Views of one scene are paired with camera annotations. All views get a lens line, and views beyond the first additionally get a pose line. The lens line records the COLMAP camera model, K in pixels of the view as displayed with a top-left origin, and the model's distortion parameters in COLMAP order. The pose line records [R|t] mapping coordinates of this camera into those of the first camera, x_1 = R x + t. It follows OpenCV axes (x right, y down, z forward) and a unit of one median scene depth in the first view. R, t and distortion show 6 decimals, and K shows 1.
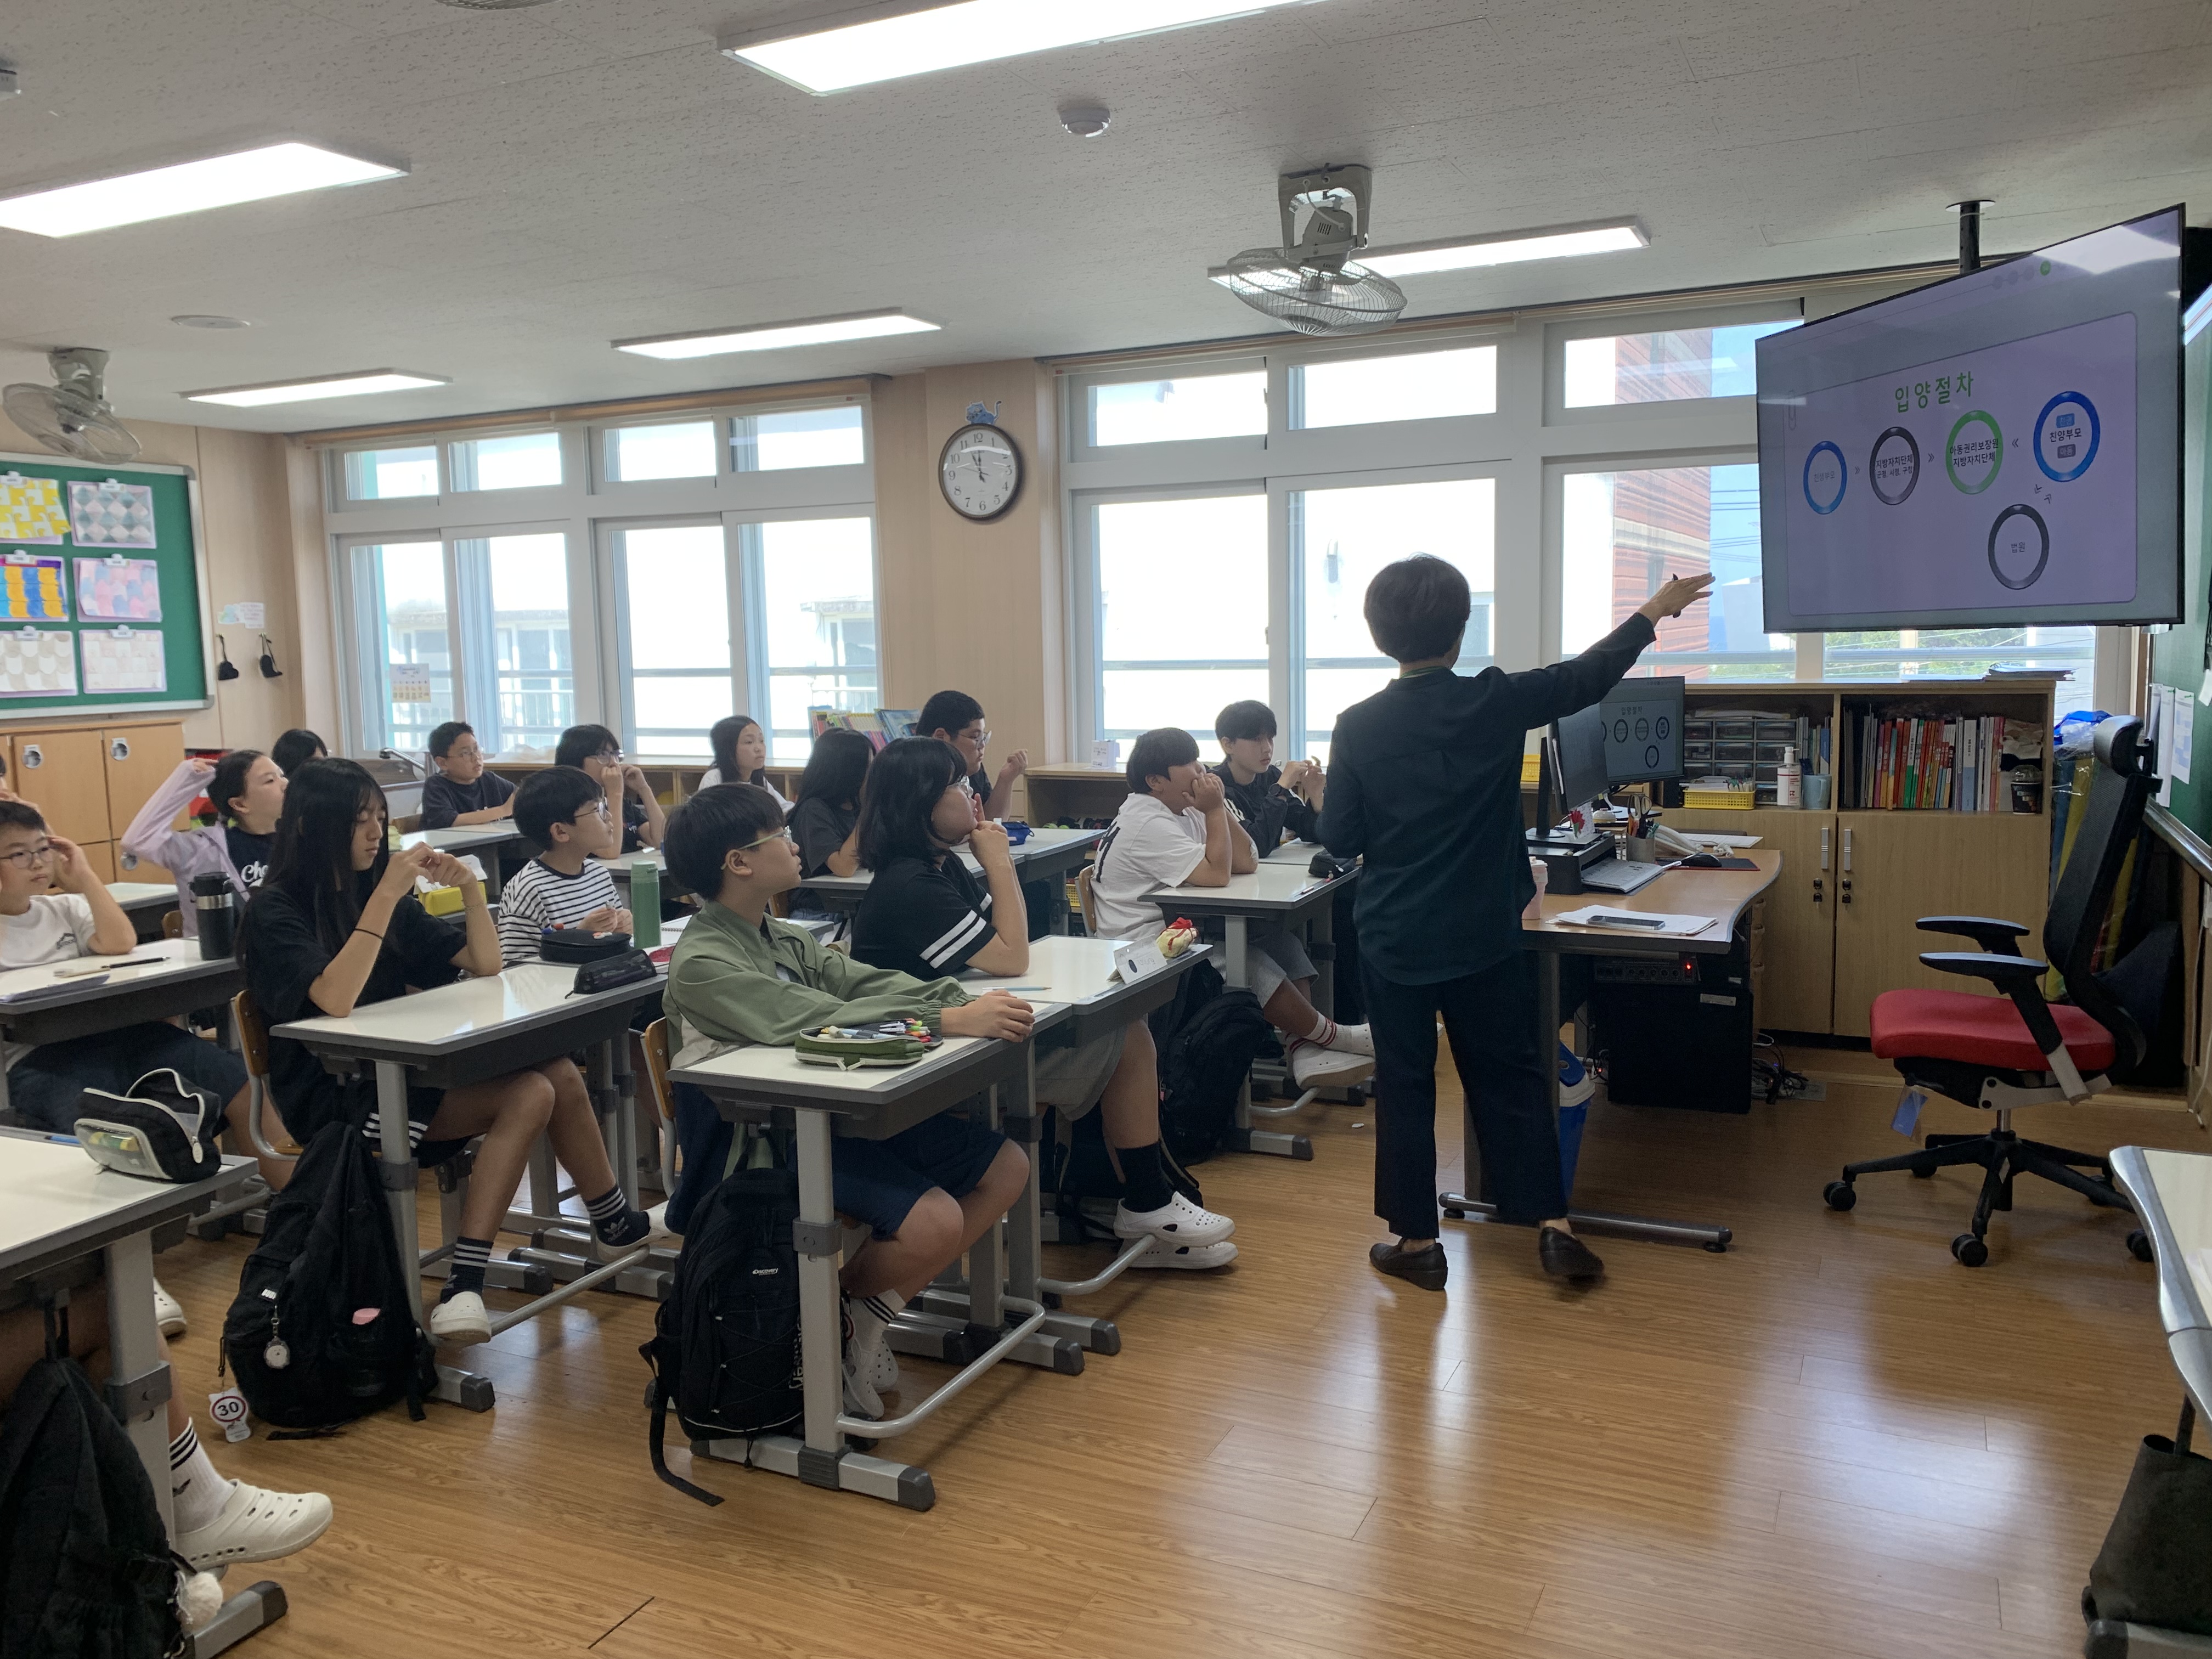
lens RADIAL K [[1702.0, 0, 1101.4], [0, 1702.0, 828.5], [0, 0, 1]] dist [-0.013550, -0.029135]
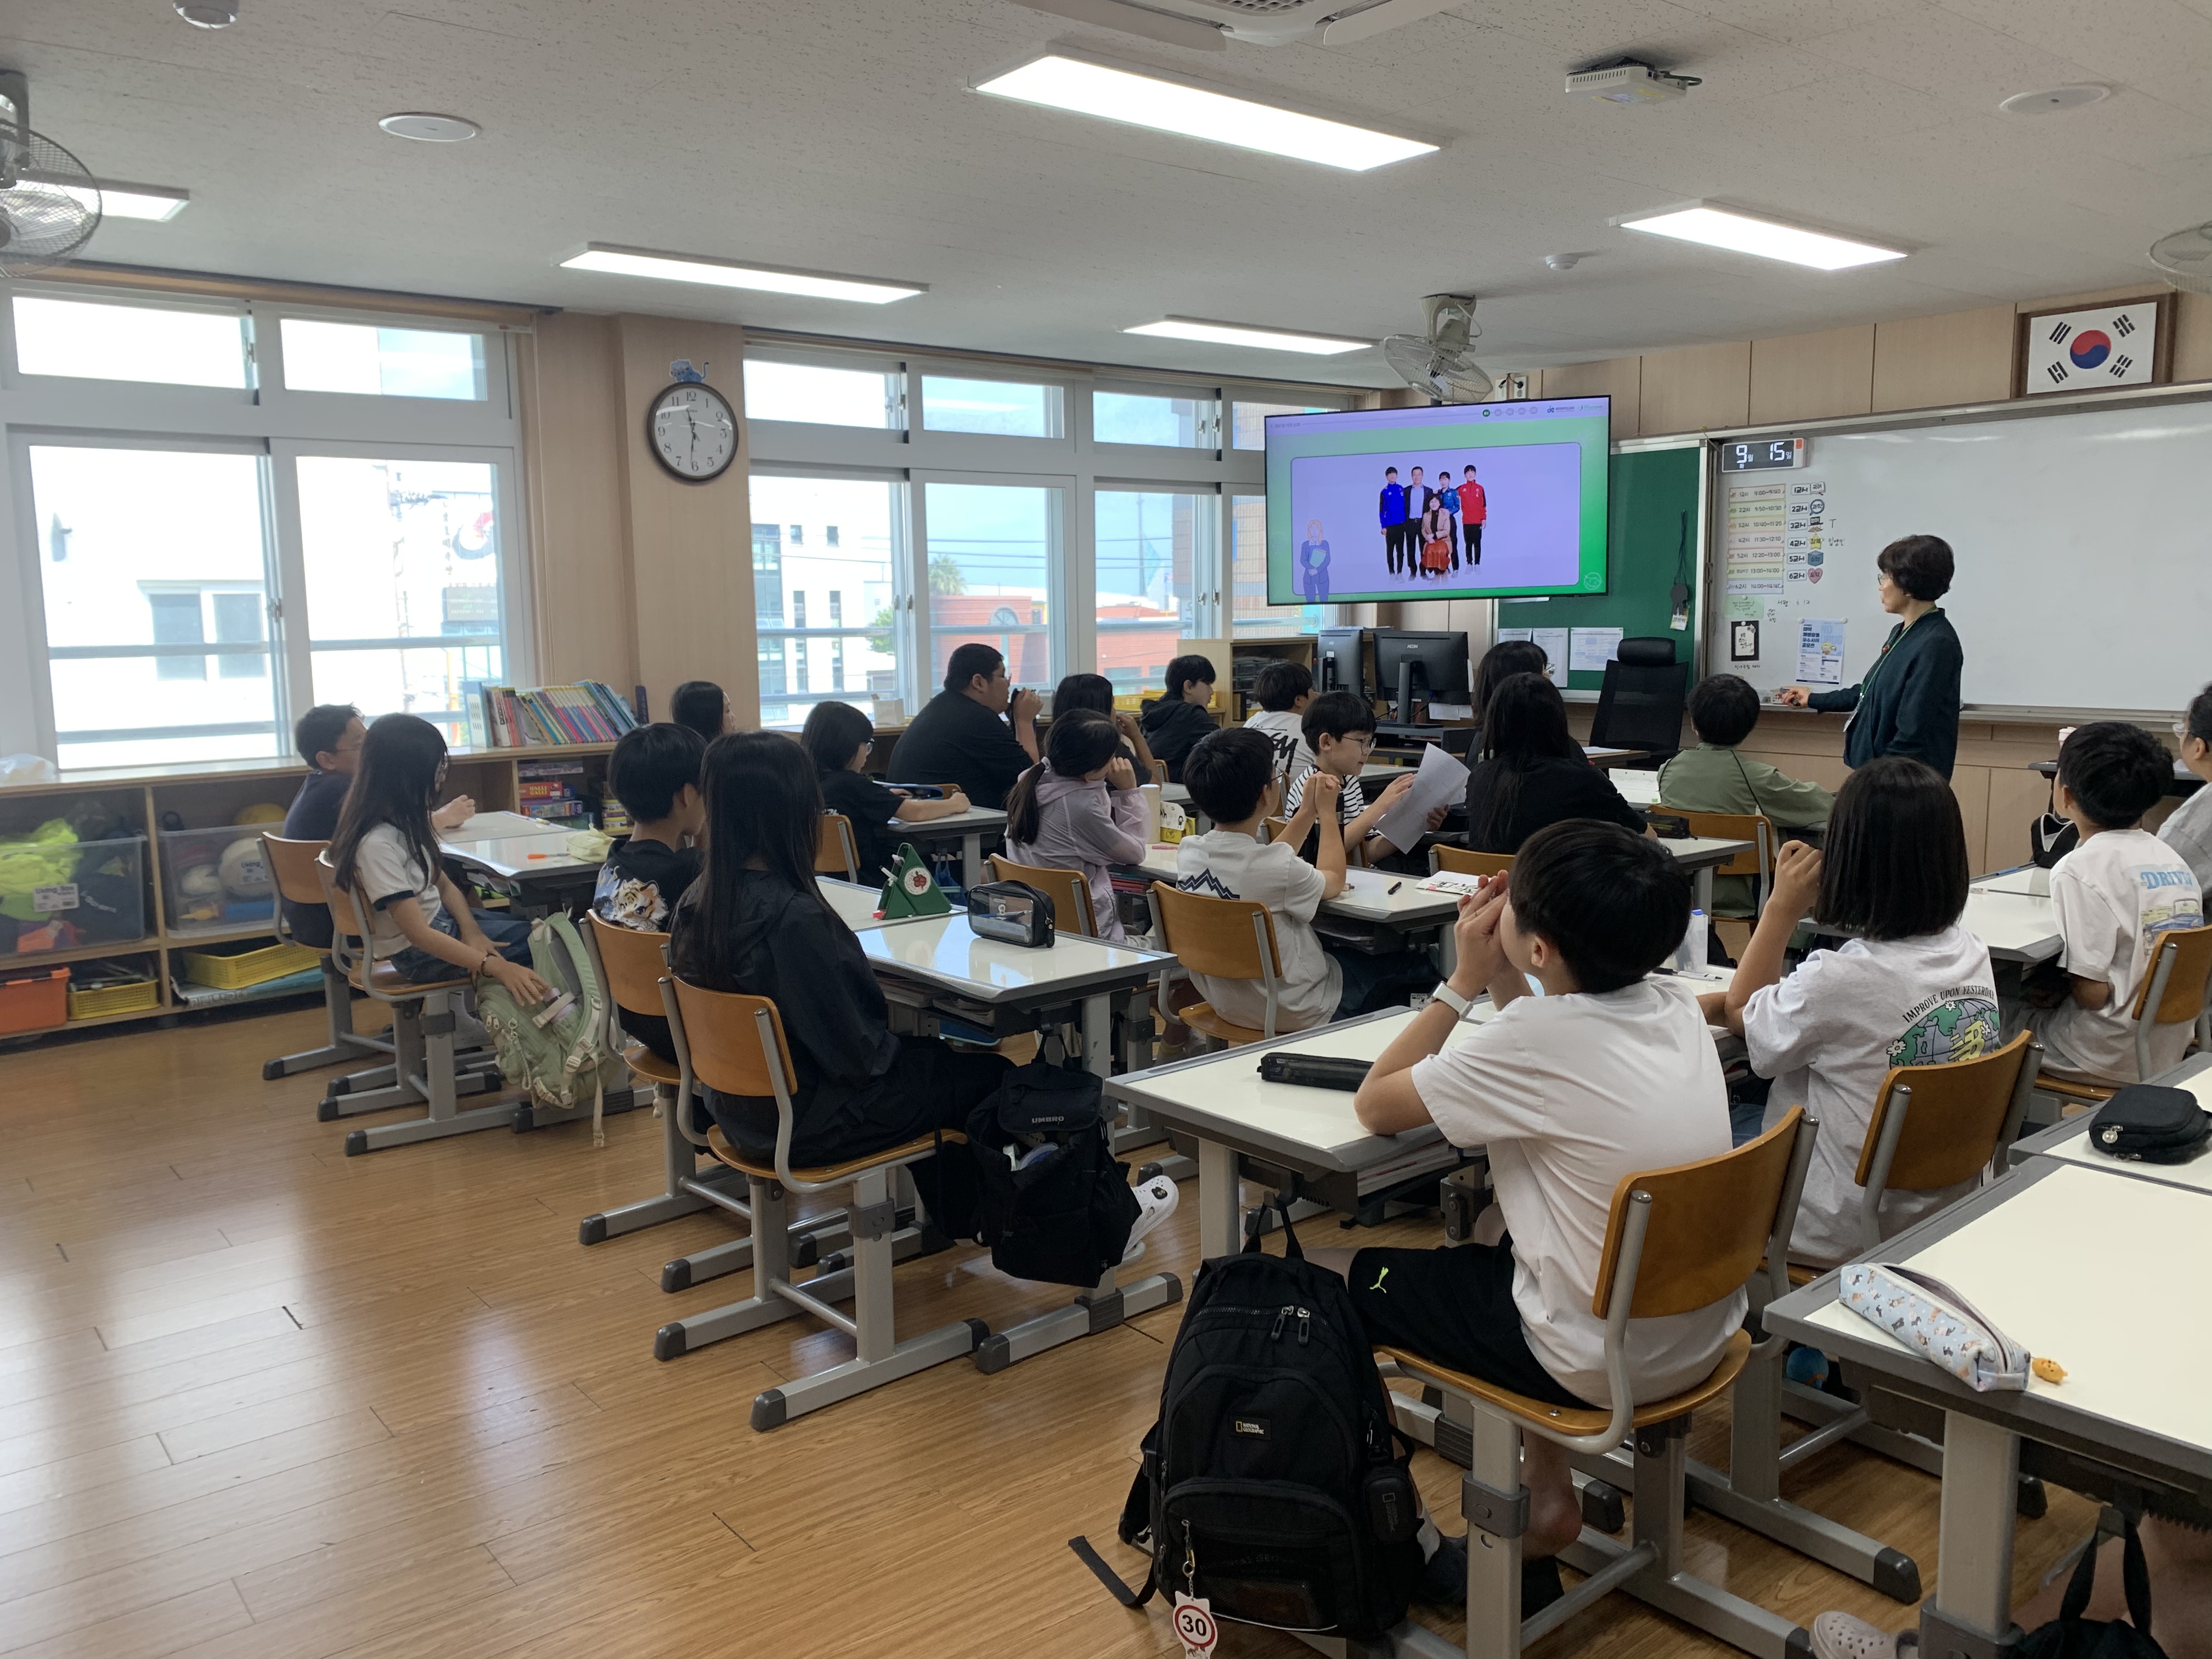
lens RADIAL K [[1702.0, 0, 1107.2], [0, 1702.0, 834.0], [0, 0, 1]] dist [-0.013550, -0.029135]
pose [[0.401953, -0.104865, 0.909636, -0.878603], [0.104872, 0.992156, 0.068037, -0.024183], [-0.909635, 0.068048, 0.409797, 0.404913]]
